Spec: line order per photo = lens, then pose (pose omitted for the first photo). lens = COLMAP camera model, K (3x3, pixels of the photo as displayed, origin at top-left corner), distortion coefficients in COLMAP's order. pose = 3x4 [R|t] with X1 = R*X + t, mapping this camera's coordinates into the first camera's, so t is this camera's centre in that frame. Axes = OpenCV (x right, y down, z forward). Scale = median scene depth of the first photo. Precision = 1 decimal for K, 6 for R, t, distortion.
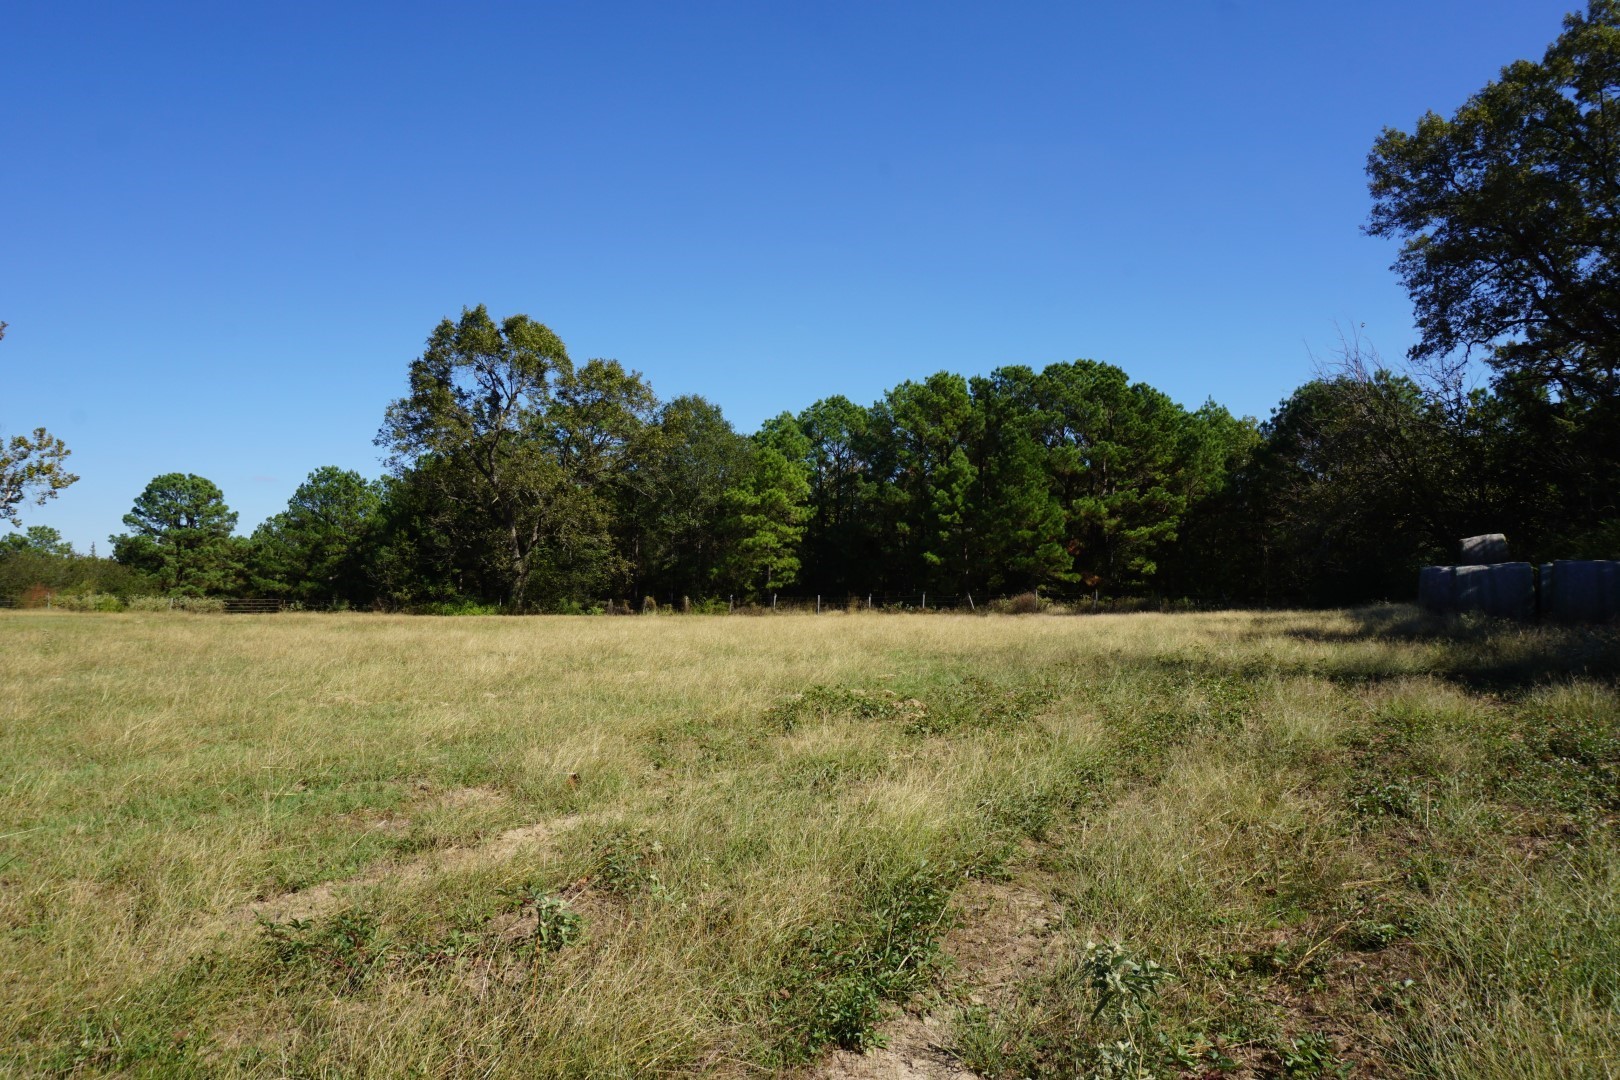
lens RADIAL K [[1069.8, 0, 811.5], [0, 1069.8, 560.2], [0, 0, 1]] dist [-0.001388, -0.000246]
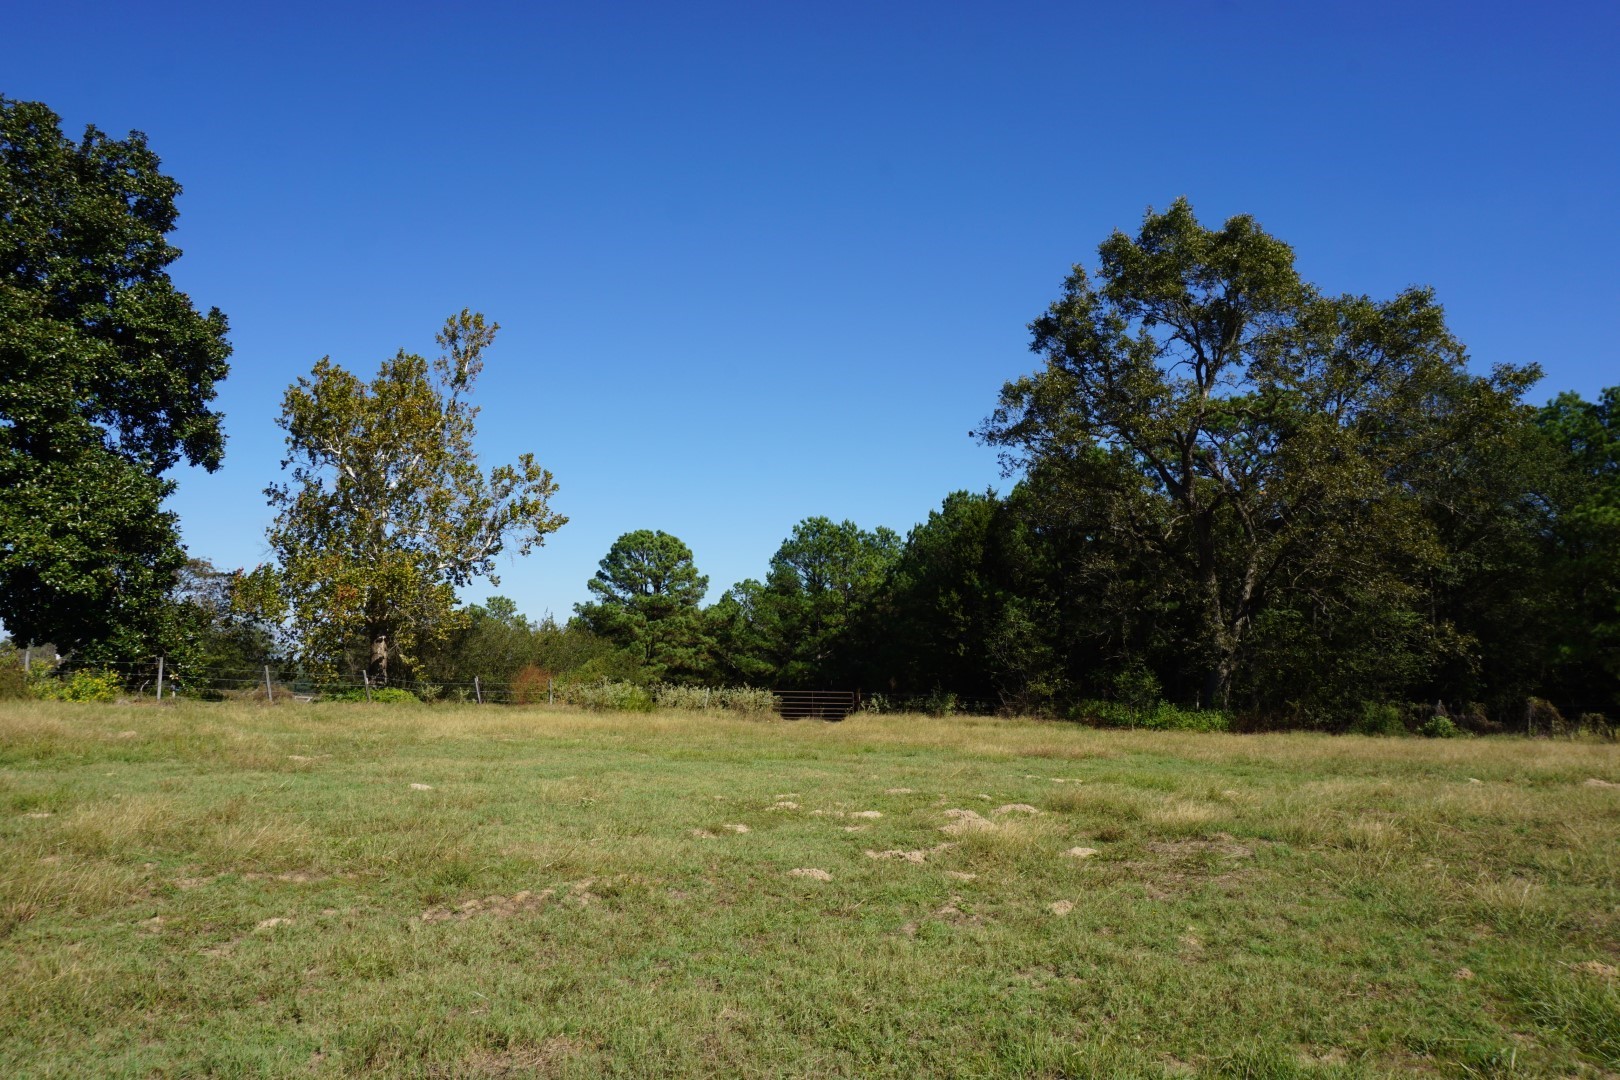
lens RADIAL K [[1119.3, 0, 810.0], [0, 1119.3, 540.0], [0, 0, 1]] dist [-0.004886, -0.004625]
pose [[0.942202, -0.018925, -0.334510, -0.183198], [-0.011139, 0.996082, -0.087729, 0.002743], [0.334859, 0.086384, 0.938300, 0.224420]]
